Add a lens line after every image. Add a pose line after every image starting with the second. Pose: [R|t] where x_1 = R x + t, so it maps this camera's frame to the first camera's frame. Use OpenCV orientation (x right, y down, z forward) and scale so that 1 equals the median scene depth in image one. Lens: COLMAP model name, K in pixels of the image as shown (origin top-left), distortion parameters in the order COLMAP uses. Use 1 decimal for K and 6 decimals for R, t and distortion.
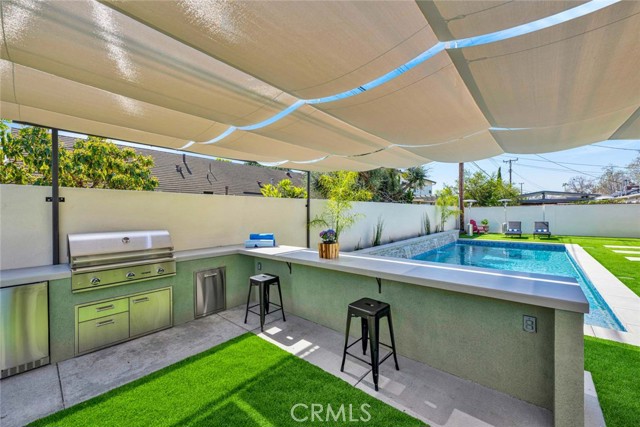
lens RADIAL K [[258.5, 0, 321.8], [0, 258.5, 213.0], [0, 0, 1]] dist [0.012016, 0.000543]
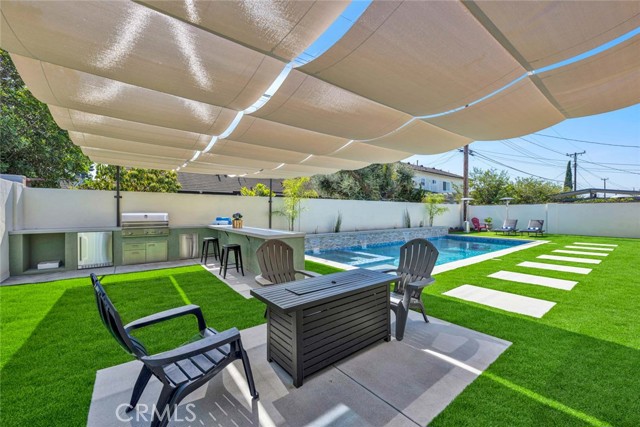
lens RADIAL K [[258.5, 0, 320.7], [0, 258.5, 212.4], [0, 0, 1]] dist [0.012016, 0.000543]
pose [[0.978871, 0.013856, -0.204007, 0.254091], [-0.012724, 0.999896, 0.006860, 0.009614], [0.204081, -0.004119, 0.978945, -0.183507]]
